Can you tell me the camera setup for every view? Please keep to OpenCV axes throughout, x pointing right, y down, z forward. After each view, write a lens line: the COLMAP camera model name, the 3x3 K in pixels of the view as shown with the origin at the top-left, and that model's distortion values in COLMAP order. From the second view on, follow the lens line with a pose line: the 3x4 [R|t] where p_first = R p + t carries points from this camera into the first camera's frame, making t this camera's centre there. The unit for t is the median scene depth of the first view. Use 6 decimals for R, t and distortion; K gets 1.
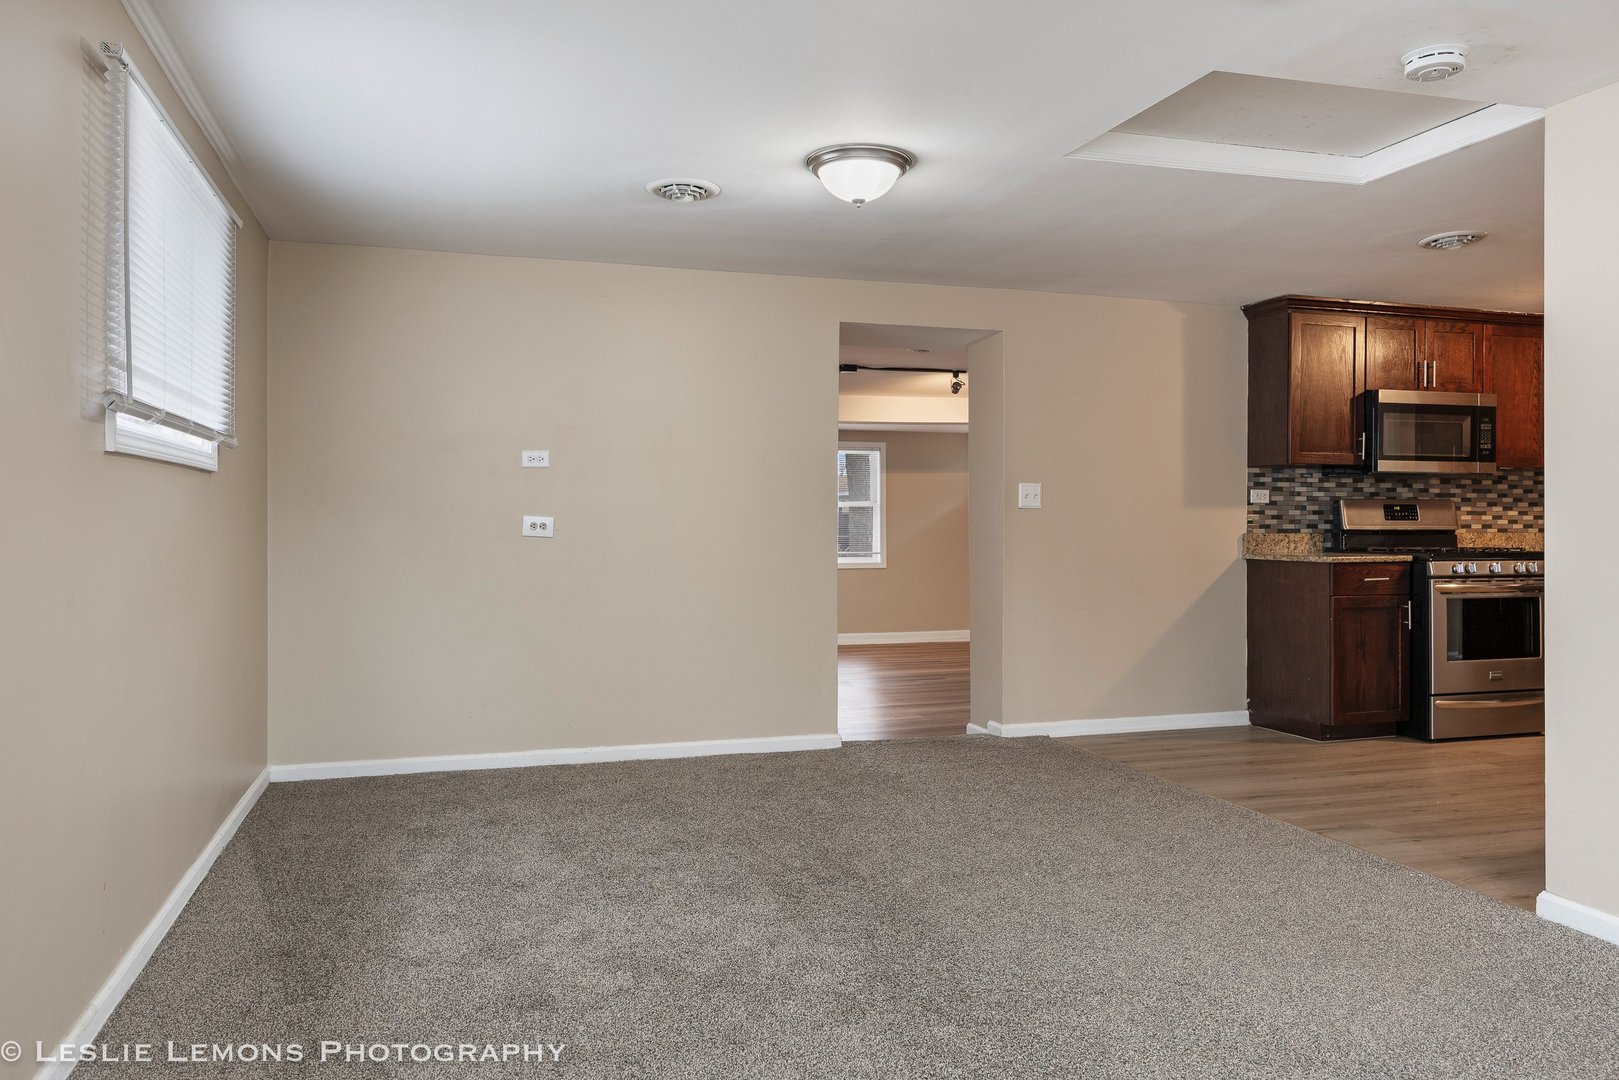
lens RADIAL K [[1190.9, 0, 807.6], [0, 1190.9, 530.2], [0, 0, 1]] dist [0.000416, 0.000057]
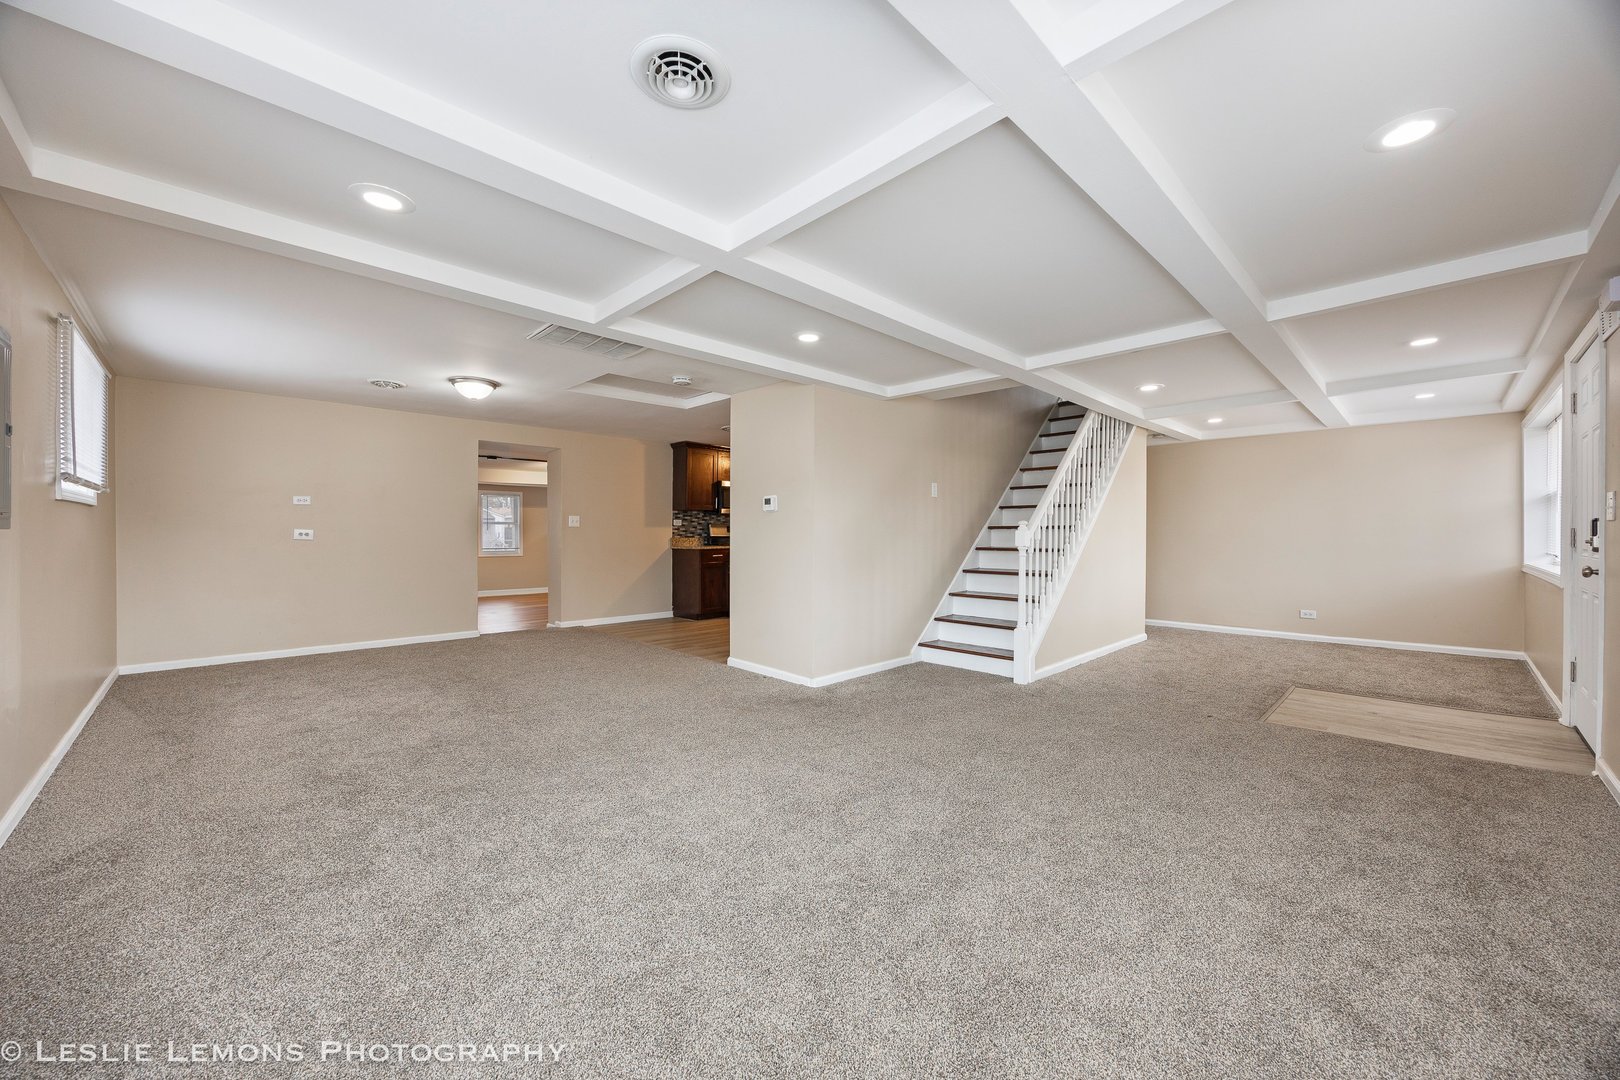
lens RADIAL K [[623.9, 0, 807.8], [0, 623.9, 540.1], [0, 0, 1]] dist [0.002184, 0.000253]
pose [[0.893850, -0.002338, 0.448361, 0.050780], [-0.000183, 0.999984, 0.005579, 0.000181], [-0.448367, -0.005068, 0.893835, -0.270825]]
